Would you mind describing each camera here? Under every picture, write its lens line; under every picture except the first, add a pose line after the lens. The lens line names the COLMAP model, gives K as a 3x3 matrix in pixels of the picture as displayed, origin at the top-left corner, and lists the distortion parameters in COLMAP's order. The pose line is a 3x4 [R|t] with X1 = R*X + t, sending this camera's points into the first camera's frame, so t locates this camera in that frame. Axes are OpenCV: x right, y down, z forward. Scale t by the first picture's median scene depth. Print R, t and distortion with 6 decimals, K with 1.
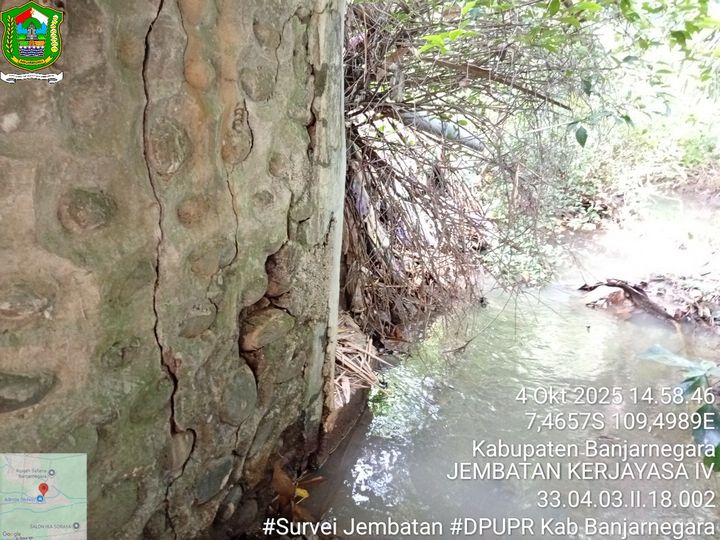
lens RADIAL K [[553.0, 0, 357.0], [0, 553.0, 272.1], [0, 0, 1]] dist [0.089344, -0.192427]
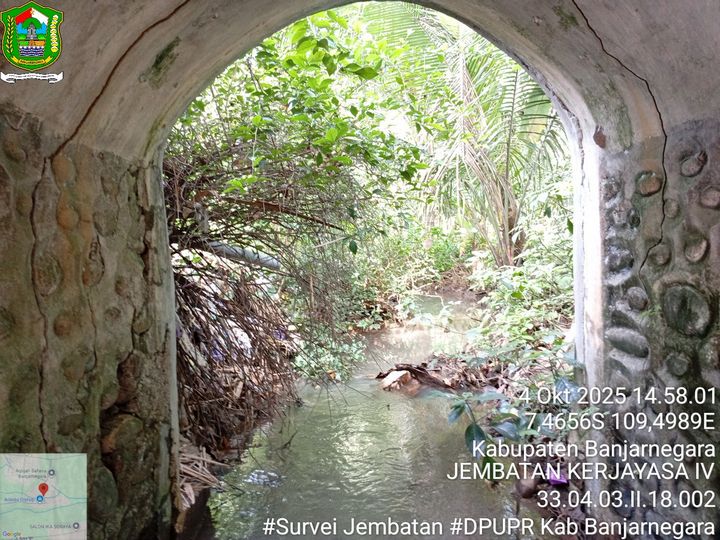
lens RADIAL K [[553.0, 0, 356.8], [0, 553.0, 269.9], [0, 0, 1]] dist [0.089344, -0.192427]
pose [[0.928053, -0.092245, 0.360845, -0.066562], [0.172573, 0.965068, -0.197133, 0.063589], [-0.330056, 0.245222, 0.911553, -0.178060]]
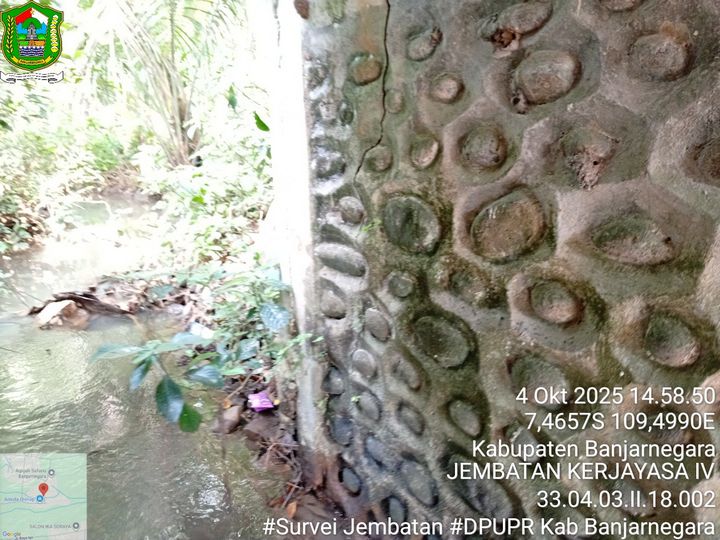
lens RADIAL K [[553.0, 0, 362.0], [0, 553.0, 272.5], [0, 0, 1]] dist [0.089344, -0.192427]
pose [[0.578930, -0.257034, 0.773805, 0.048225], [0.269713, 0.955958, 0.115751, 0.013086], [-0.769477, 0.141693, 0.622758, 0.001872]]
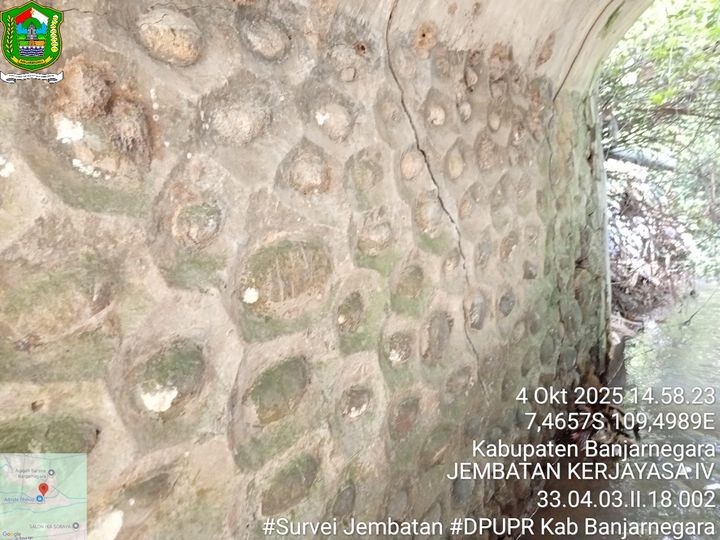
lens RADIAL K [[553.0, 0, 355.5], [0, 553.0, 269.9], [0, 0, 1]] dist [0.089344, -0.192427]
pose [[0.958321, -0.120859, -0.258869, -0.259238], [0.088893, 0.987275, -0.131855, 0.166383], [0.271511, 0.103348, 0.956871, -0.564775]]
